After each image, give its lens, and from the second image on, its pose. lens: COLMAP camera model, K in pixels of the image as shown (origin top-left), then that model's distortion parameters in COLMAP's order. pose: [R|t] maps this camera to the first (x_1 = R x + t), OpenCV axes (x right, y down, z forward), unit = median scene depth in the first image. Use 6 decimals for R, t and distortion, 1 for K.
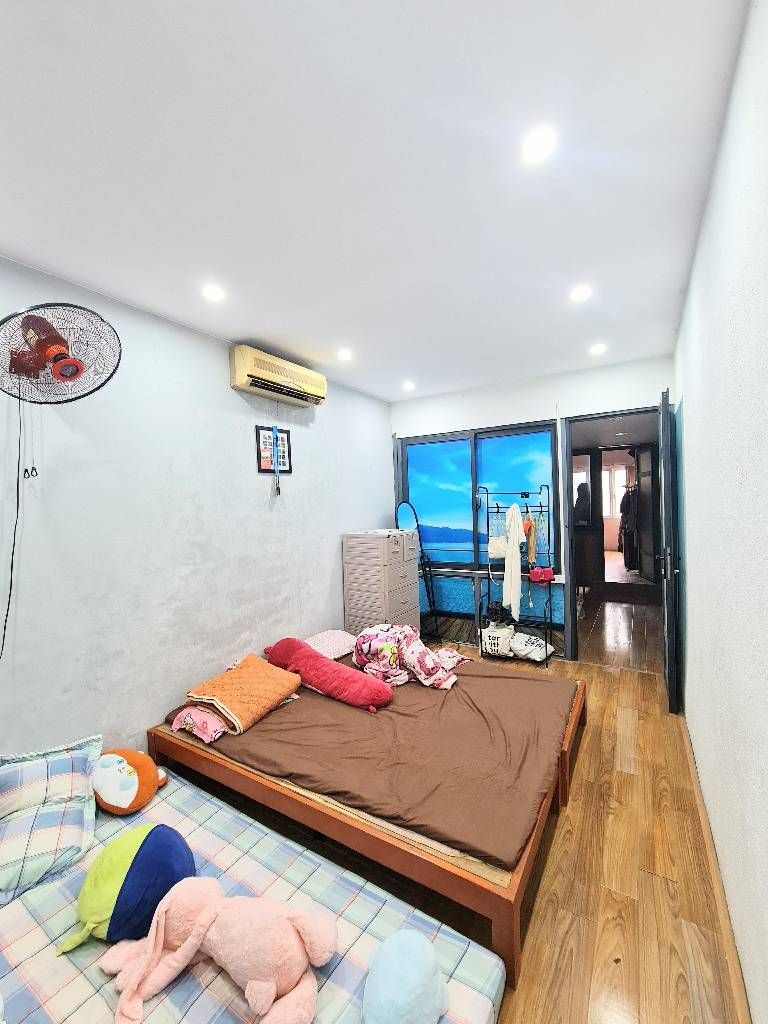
lens RADIAL K [[421.9, 0, 381.7], [0, 421.9, 504.9], [0, 0, 1]] dist [0.007945, -0.000342]
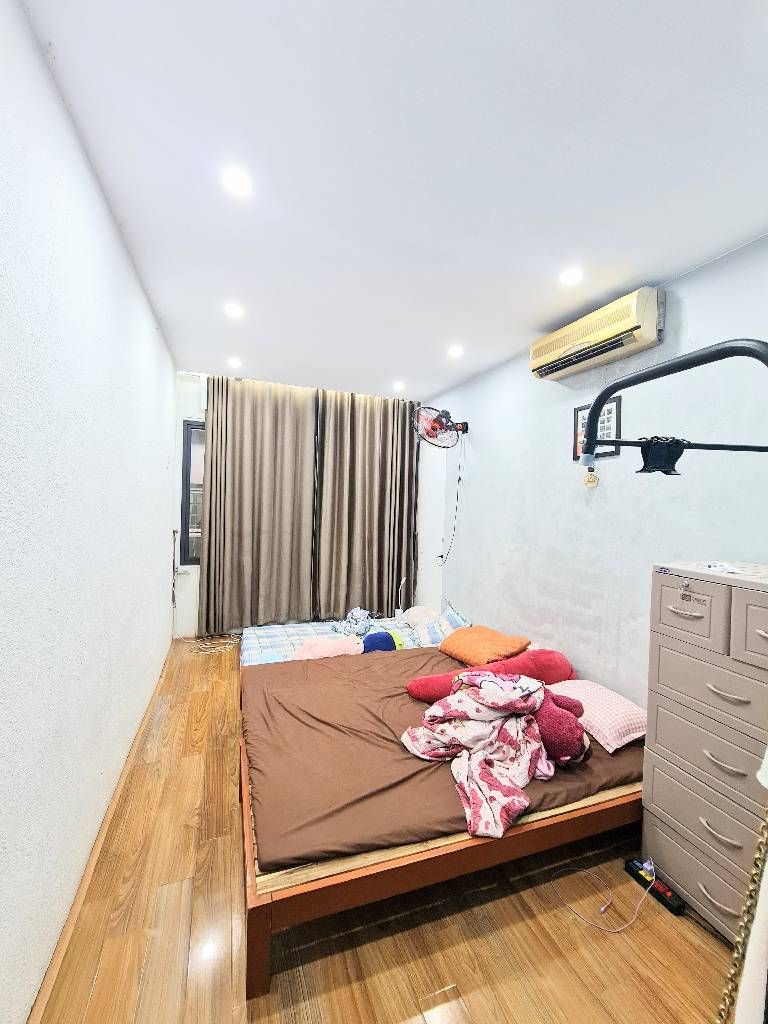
lens RADIAL K [[421.9, 0, 381.3], [0, 421.9, 509.9], [0, 0, 1]] dist [0.007945, -0.000342]
pose [[-0.620394, 0.023699, -0.783932, 0.697129], [-0.019801, 0.998751, 0.045863, -0.006225], [0.784040, 0.043976, -0.619150, 1.295584]]
